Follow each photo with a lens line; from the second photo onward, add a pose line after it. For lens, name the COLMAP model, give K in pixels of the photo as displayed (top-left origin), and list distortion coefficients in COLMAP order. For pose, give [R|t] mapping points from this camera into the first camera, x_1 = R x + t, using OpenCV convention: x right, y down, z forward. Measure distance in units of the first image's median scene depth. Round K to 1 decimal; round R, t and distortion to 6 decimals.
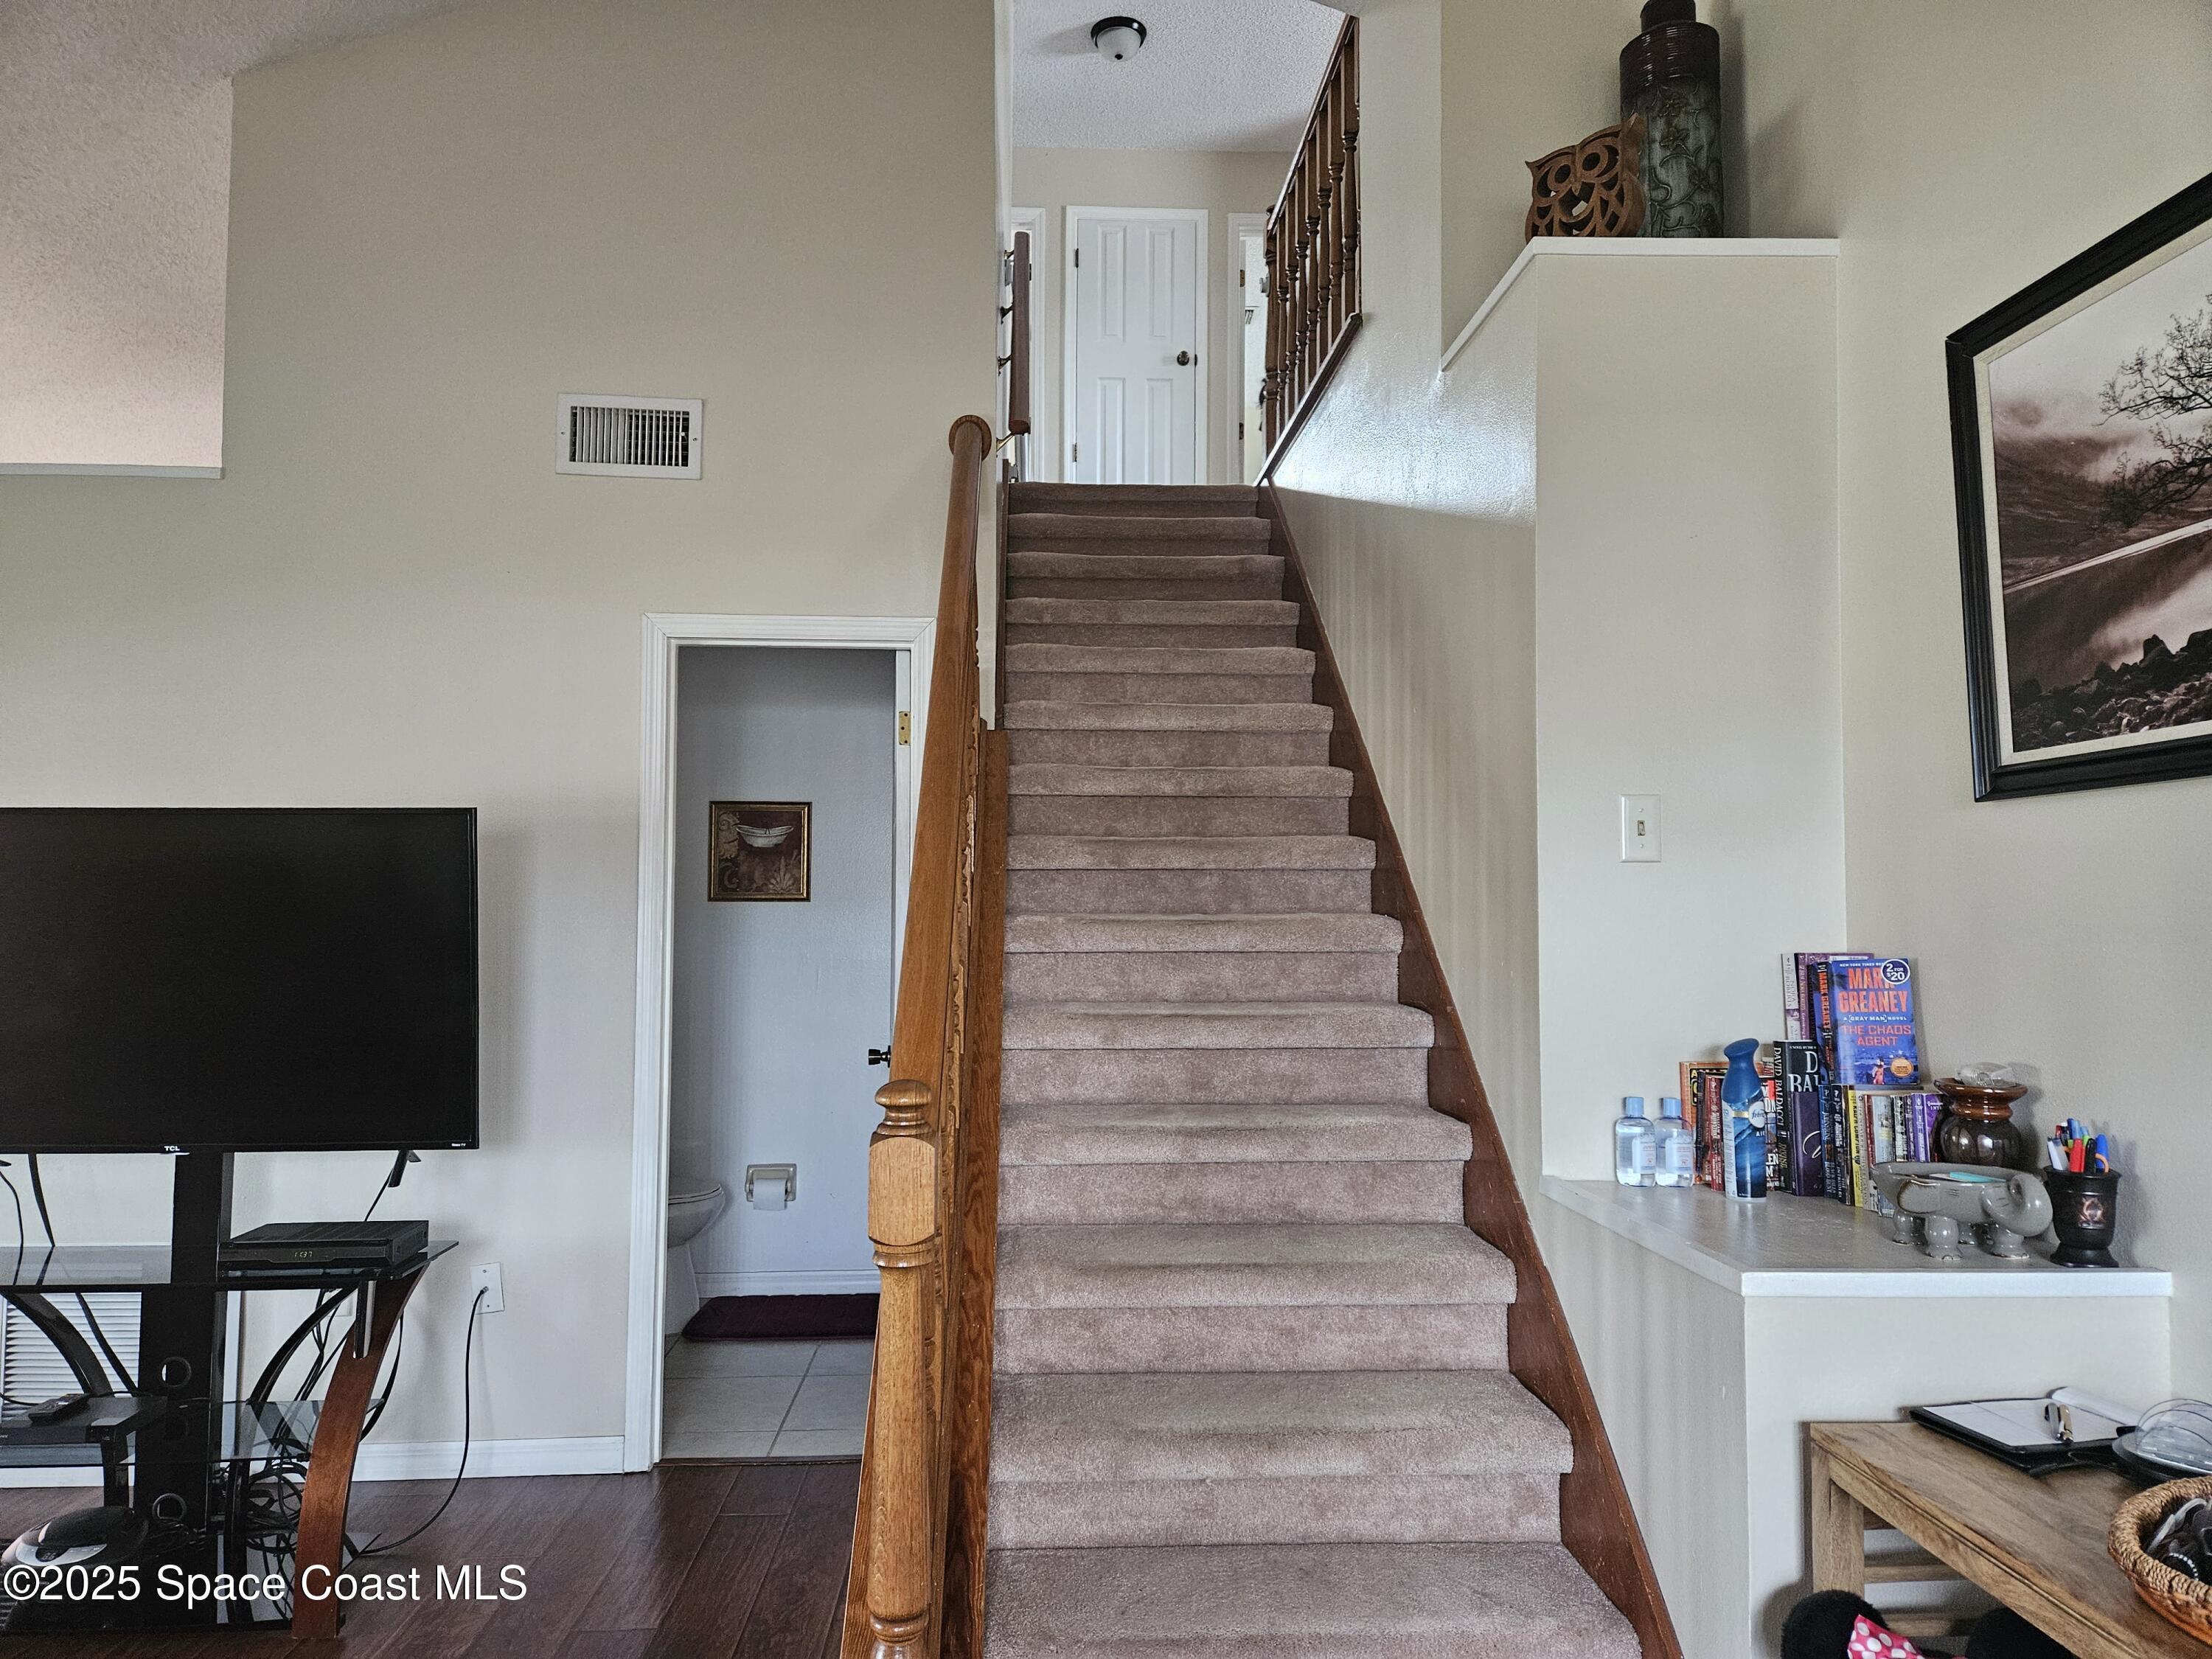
lens RADIAL K [[1480.7, 0, 1091.4], [0, 1480.7, 837.5], [0, 0, 1]] dist [0.076342, -0.061399]
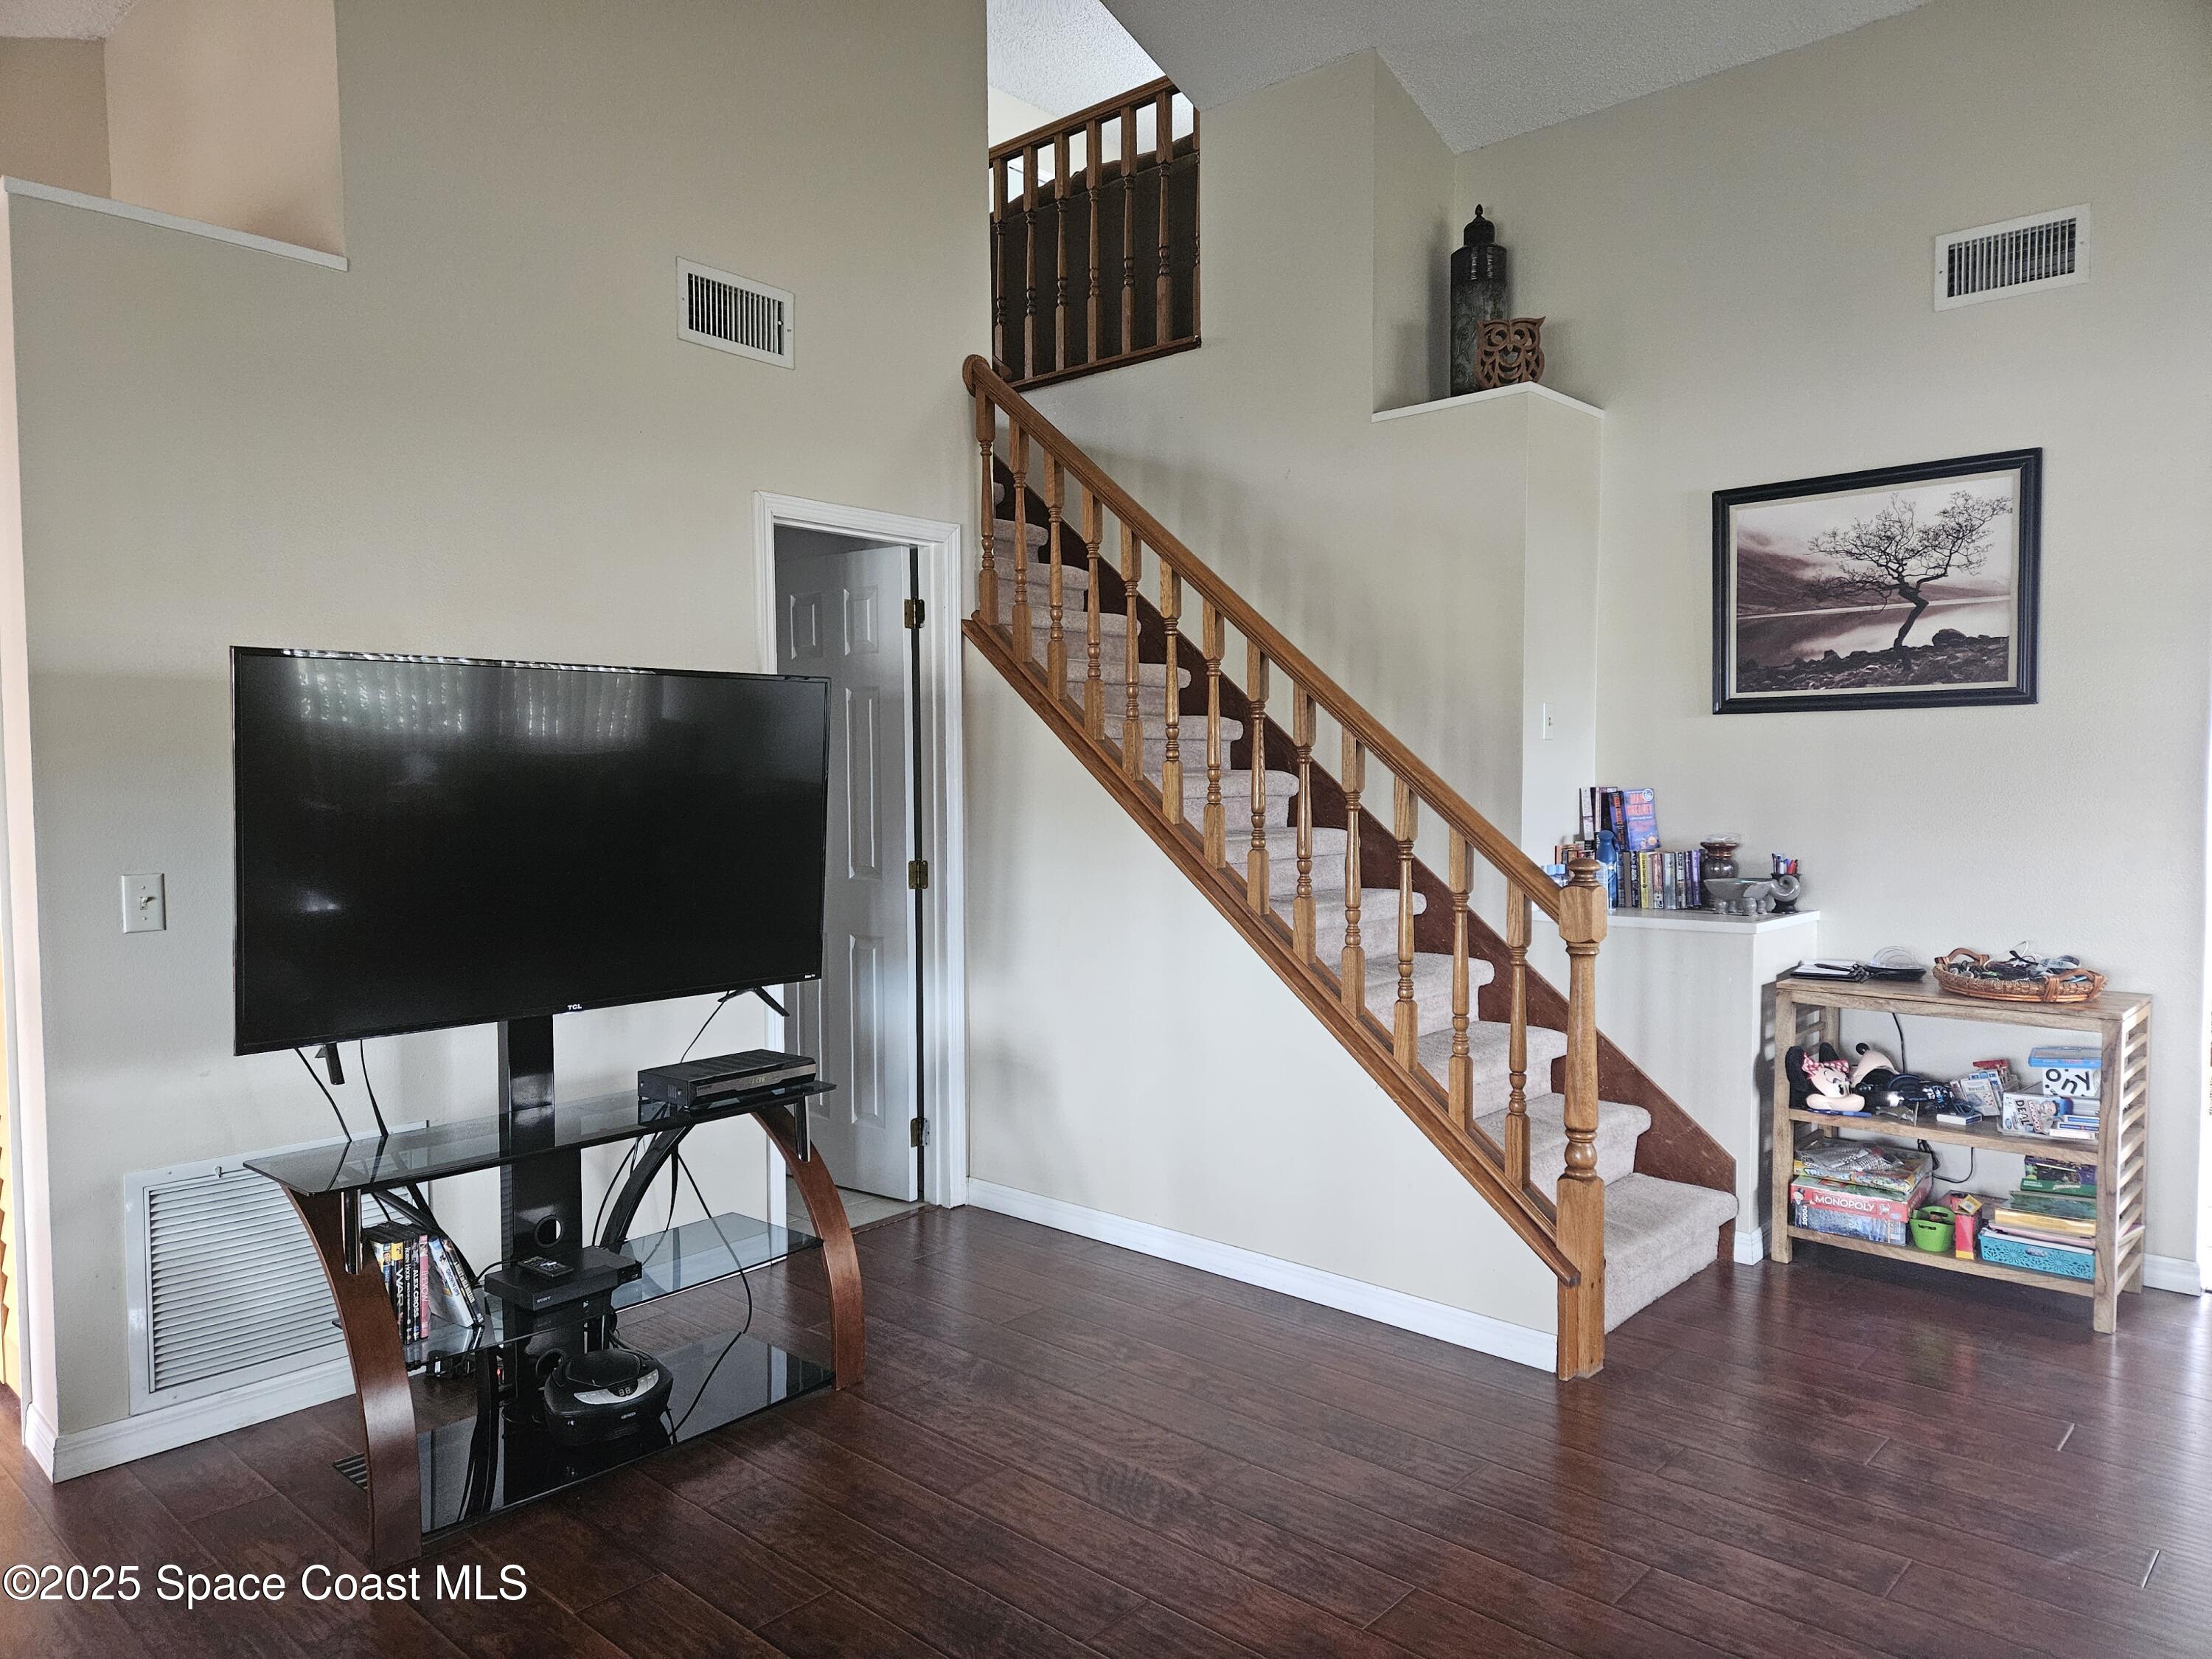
lens RADIAL K [[1480.7, 0, 1101.5], [0, 1480.7, 843.9], [0, 0, 1]] dist [0.076342, -0.061399]
pose [[0.701588, -0.040081, 0.711454, -1.653459], [-0.029291, 0.995951, 0.084993, 0.004718], [-0.711980, -0.080470, 0.697574, 0.119133]]
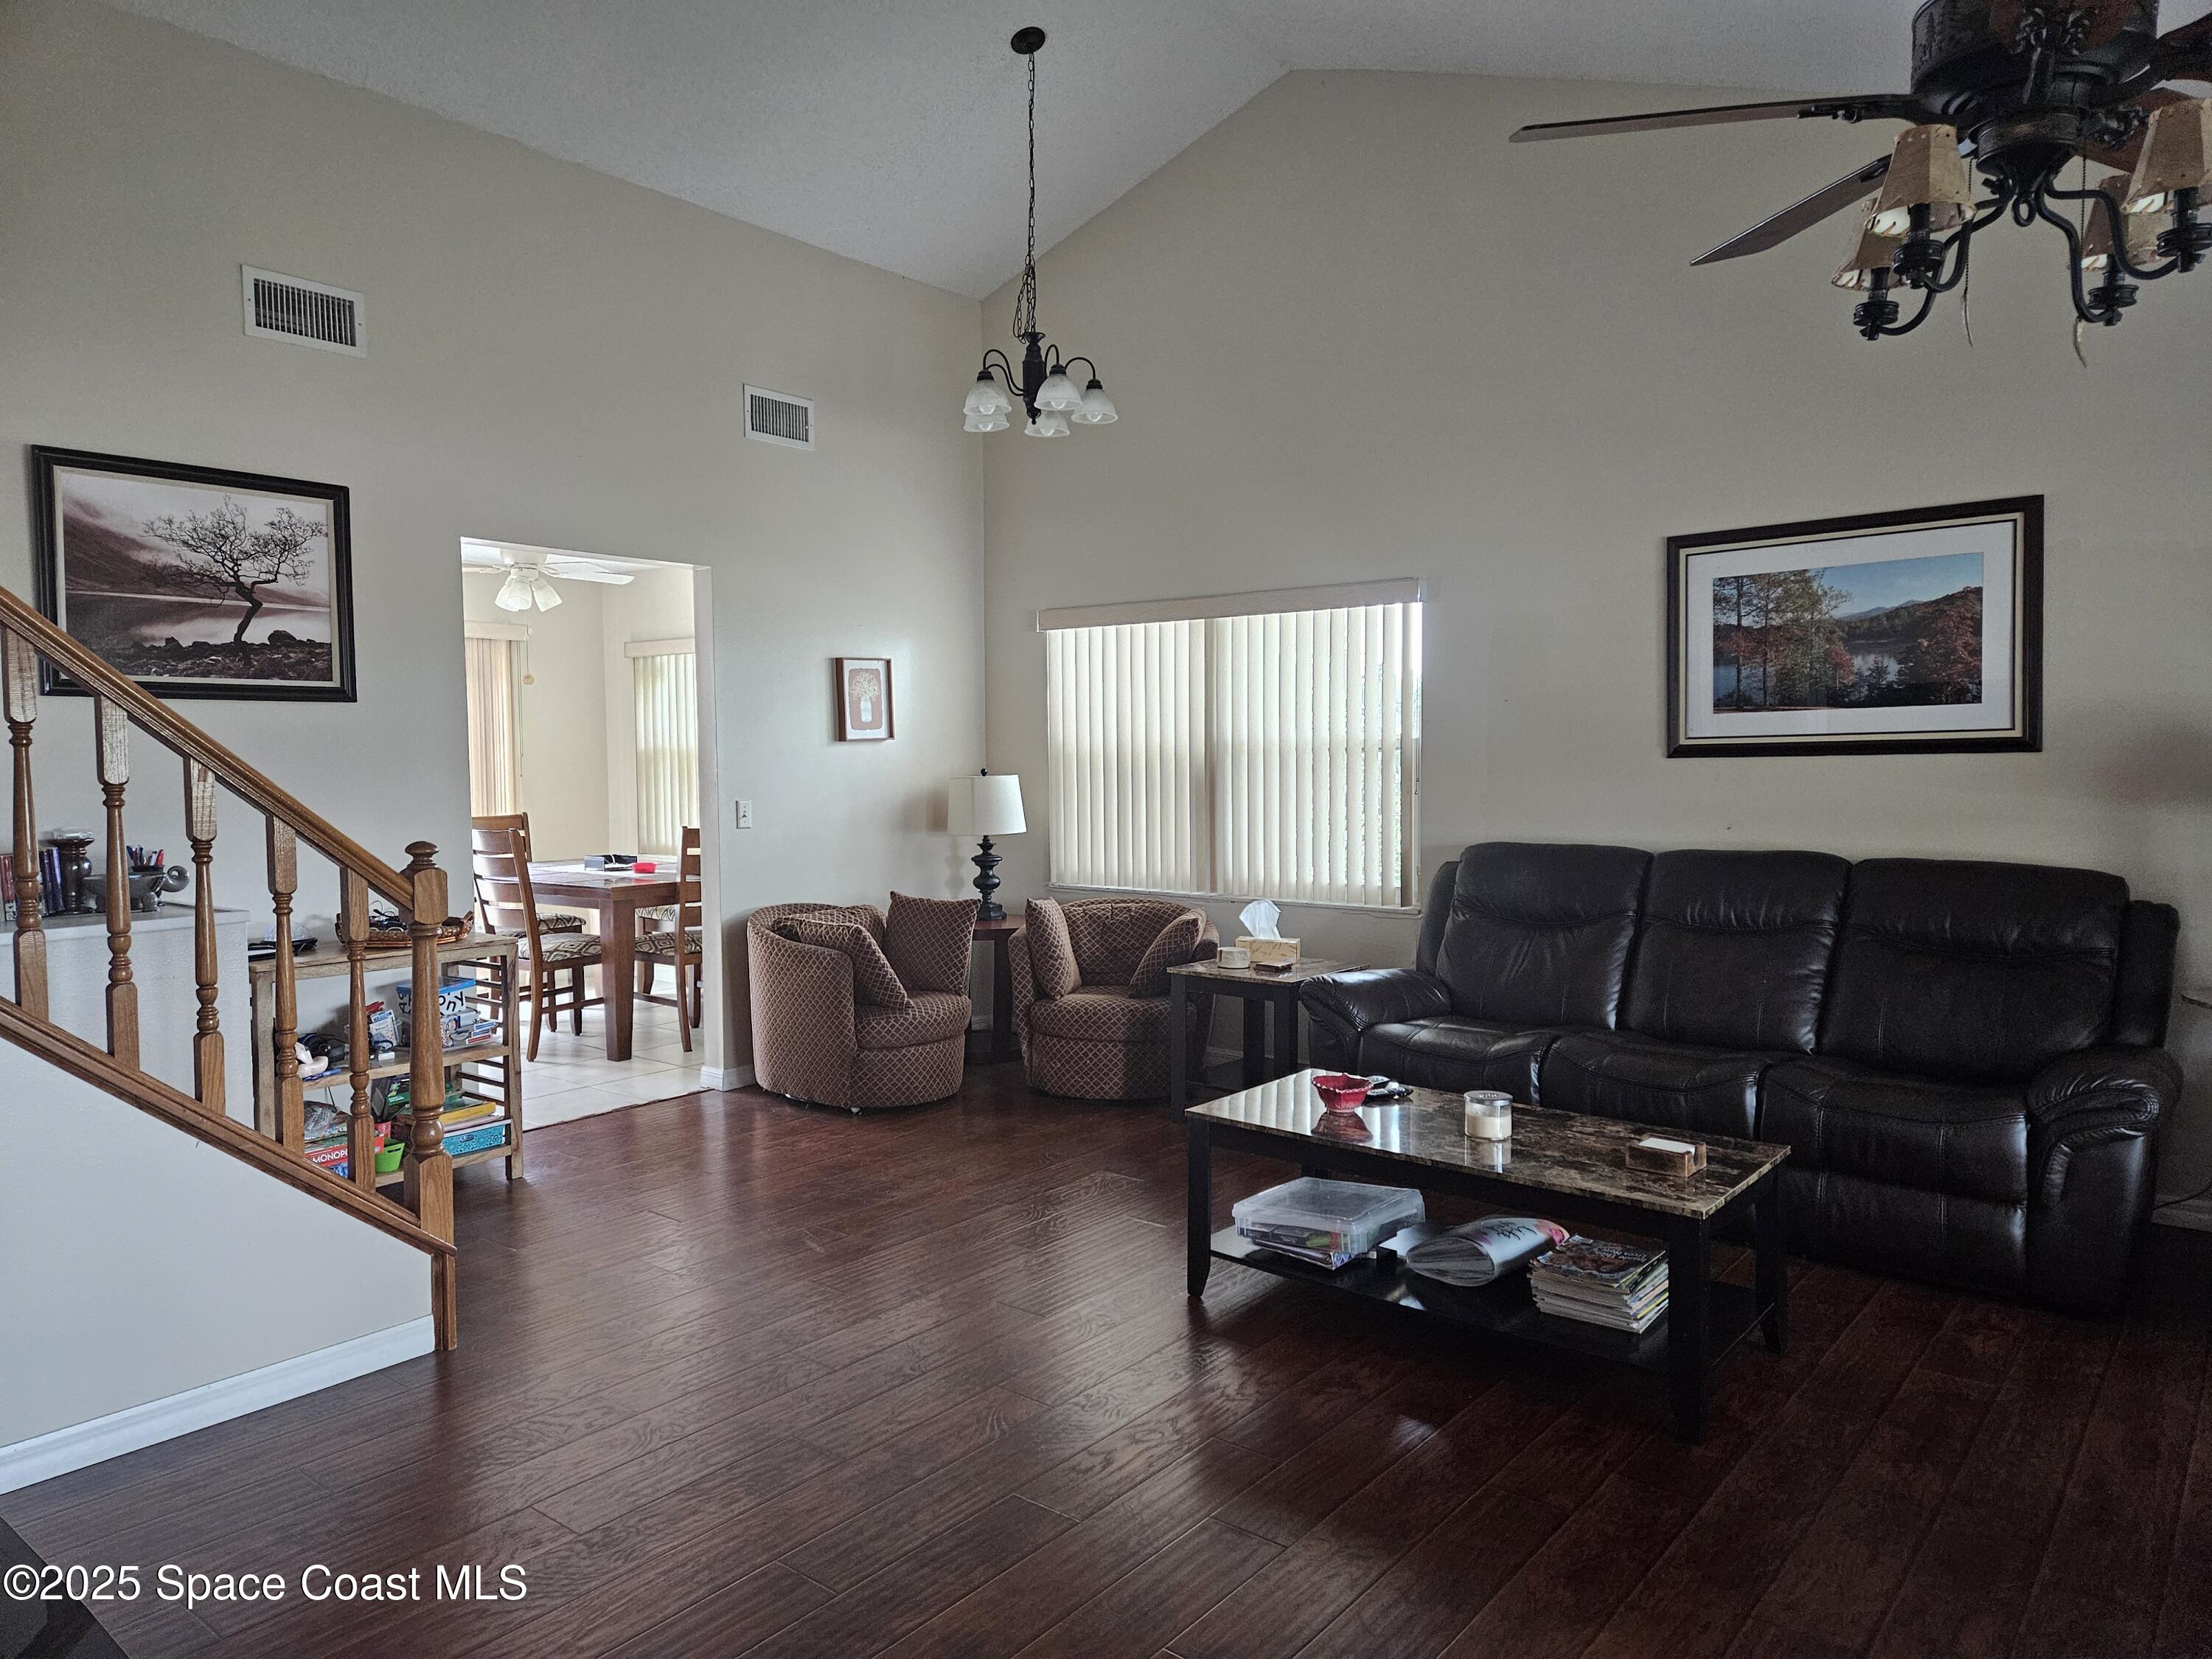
lens RADIAL K [[1480.7, 0, 1062.1], [0, 1480.7, 828.1], [0, 0, 1]] dist [0.076342, -0.061399]
pose [[-0.741038, -0.027186, 0.670913, -1.771014], [-0.024392, 0.999610, 0.013563, 0.092604], [-0.671020, -0.006314, -0.741412, 1.650969]]
